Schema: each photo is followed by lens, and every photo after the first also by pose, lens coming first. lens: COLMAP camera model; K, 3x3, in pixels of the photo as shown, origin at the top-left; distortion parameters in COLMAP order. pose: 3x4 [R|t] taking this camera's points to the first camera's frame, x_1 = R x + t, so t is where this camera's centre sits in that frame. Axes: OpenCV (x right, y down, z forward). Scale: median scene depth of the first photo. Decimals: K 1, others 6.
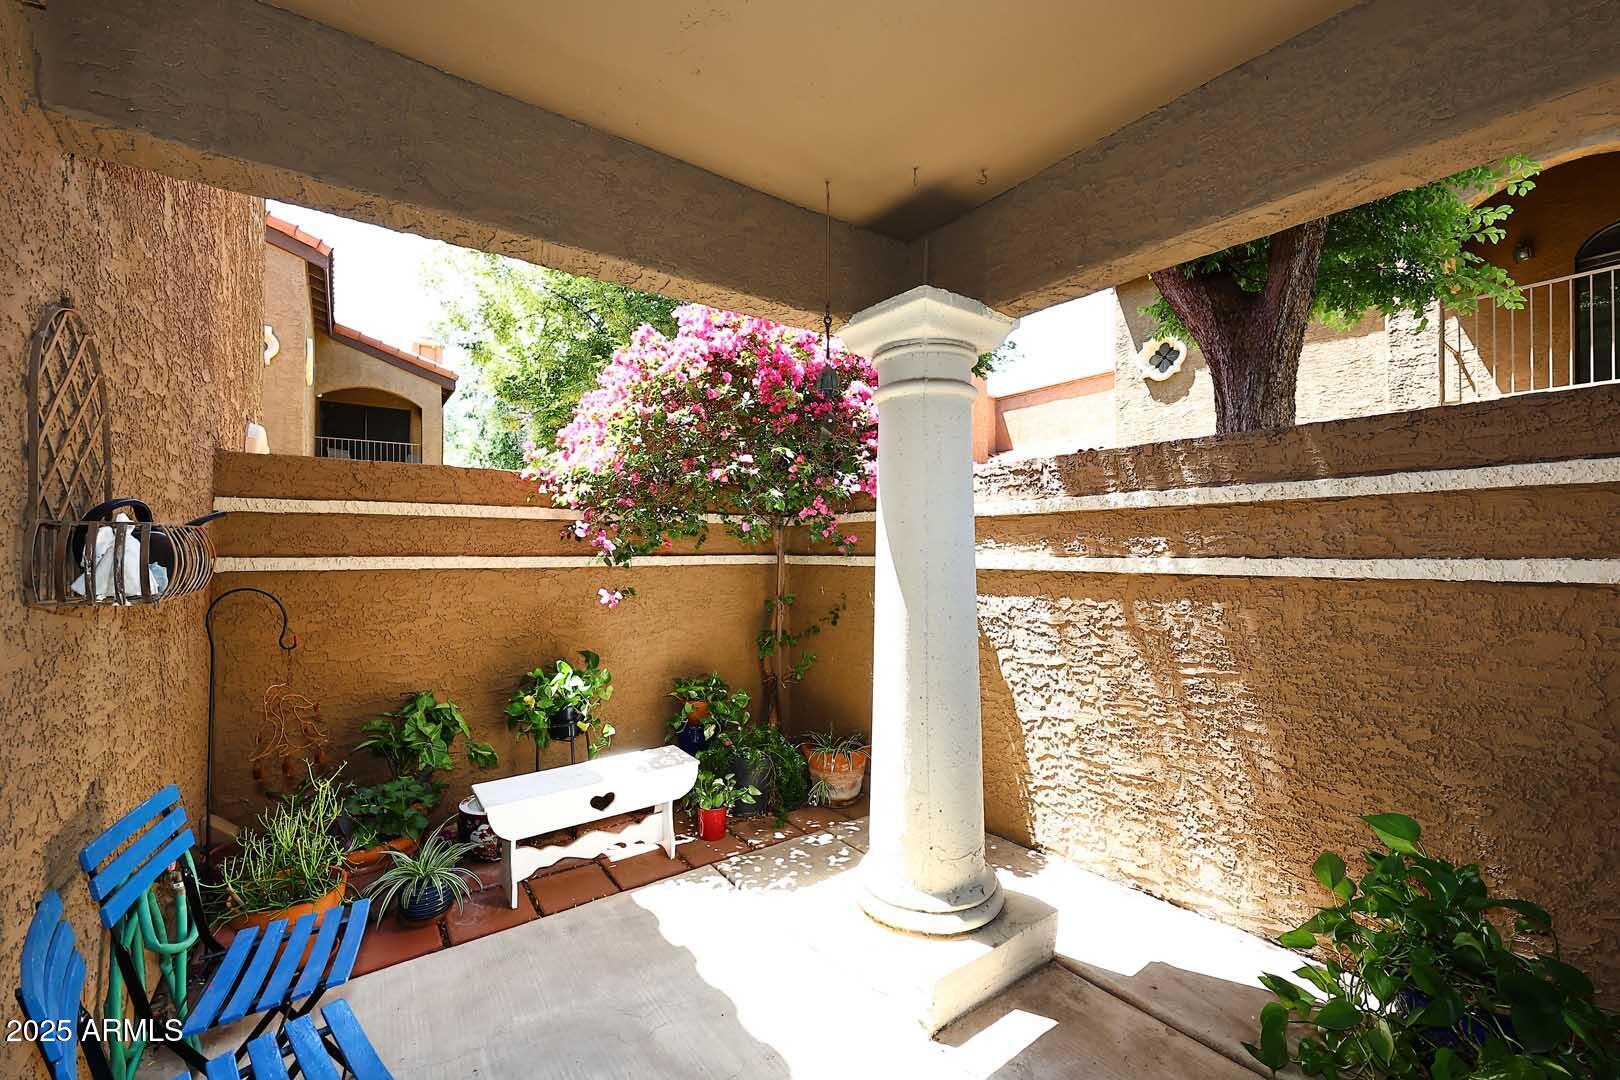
lens RADIAL K [[662.2, 0, 815.9], [0, 662.2, 545.2], [0, 0, 1]] dist [-0.001442, 0.002389]
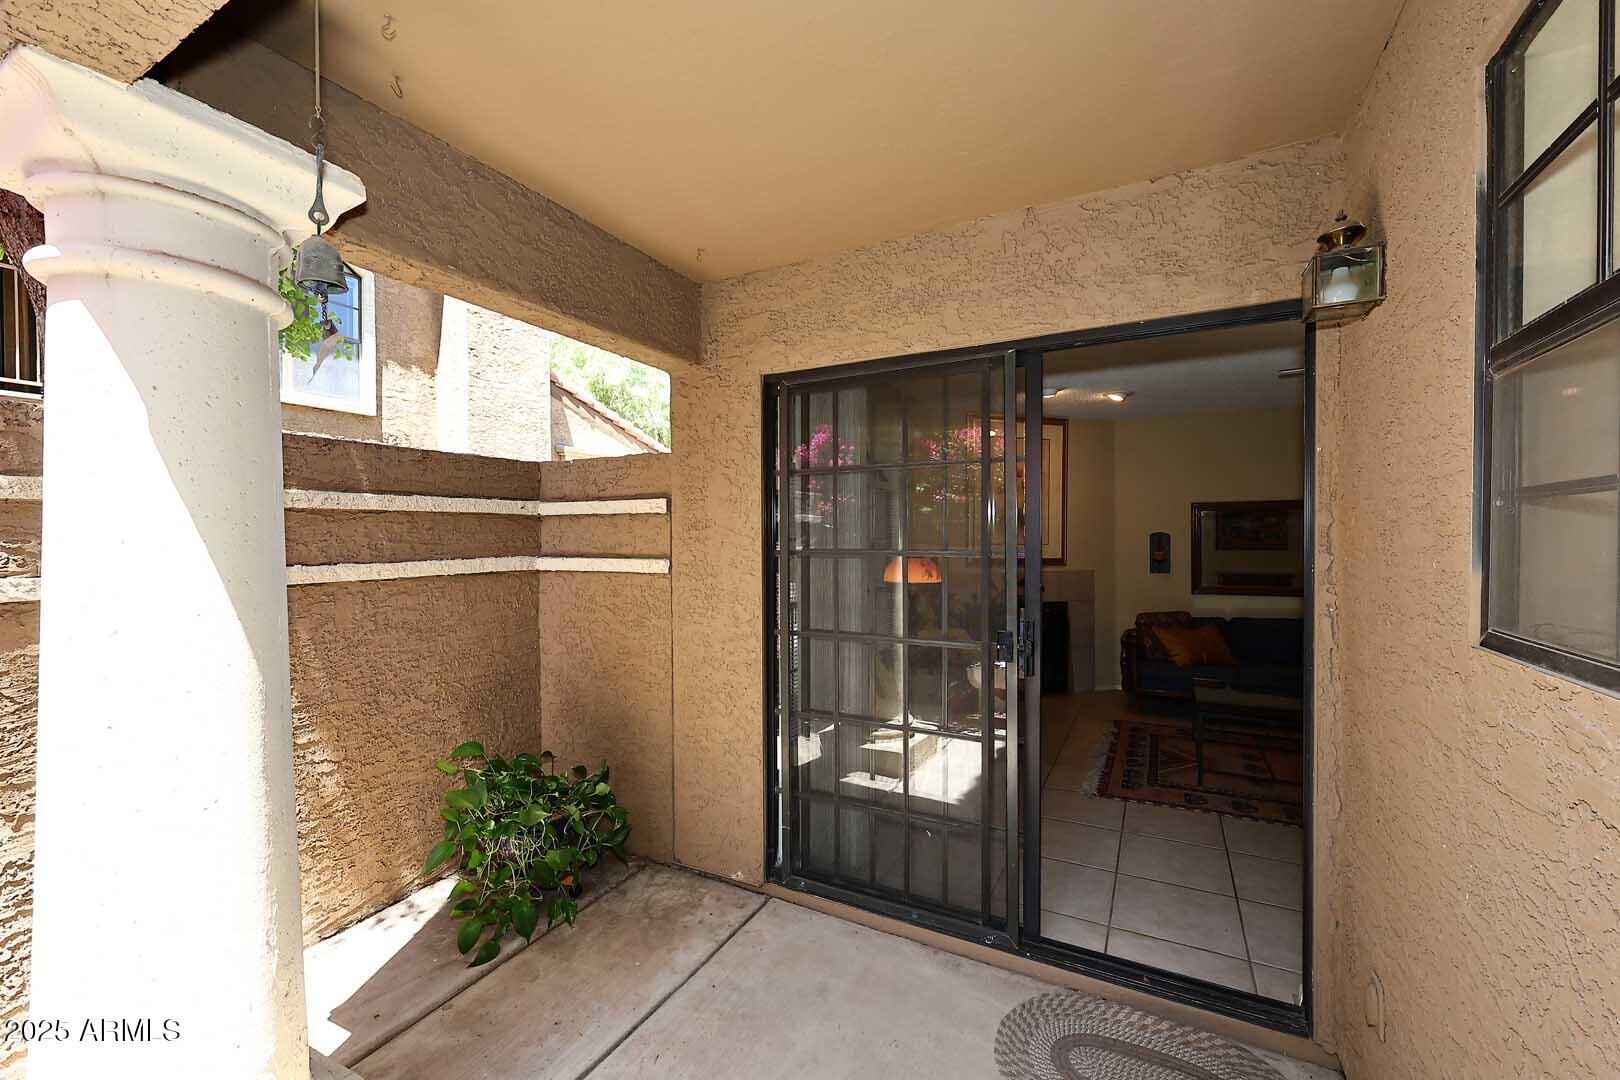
lens RADIAL K [[662.2, 0, 815.9], [0, 662.2, 545.2], [0, 0, 1]] dist [-0.001442, 0.002389]
pose [[-0.430642, -0.012042, 0.902443, -0.620612], [-0.000856, 0.999916, 0.012934, -0.027599], [-0.902522, 0.004797, -0.430616, 0.832667]]
